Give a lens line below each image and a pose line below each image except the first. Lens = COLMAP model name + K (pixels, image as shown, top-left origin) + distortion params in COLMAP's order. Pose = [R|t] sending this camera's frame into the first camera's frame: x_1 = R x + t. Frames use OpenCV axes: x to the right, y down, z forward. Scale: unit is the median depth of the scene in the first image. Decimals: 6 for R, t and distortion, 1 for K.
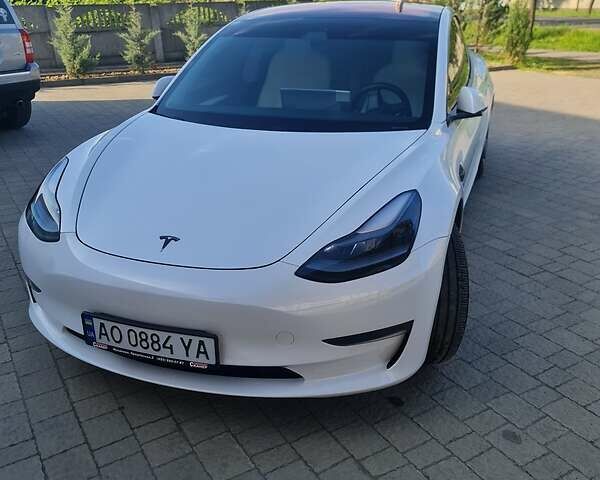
lens RADIAL K [[589.5, 0, 300.0], [0, 589.5, 240.0], [0, 0, 1]] dist [0.090959, -0.016849]
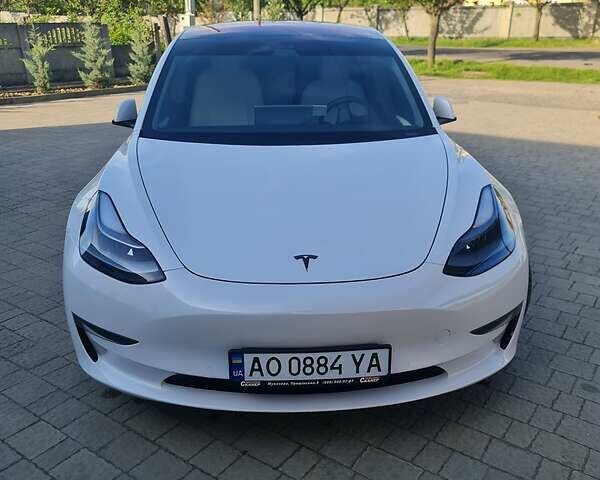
lens RADIAL K [[589.5, 0, 300.0], [0, 589.5, 240.0], [0, 0, 1]] dist [0.090959, -0.016849]
pose [[0.918111, -0.124430, 0.376285, -0.604687], [0.138561, 0.990297, -0.010607, -0.022020], [-0.371314, 0.061877, 0.926443, 0.119299]]
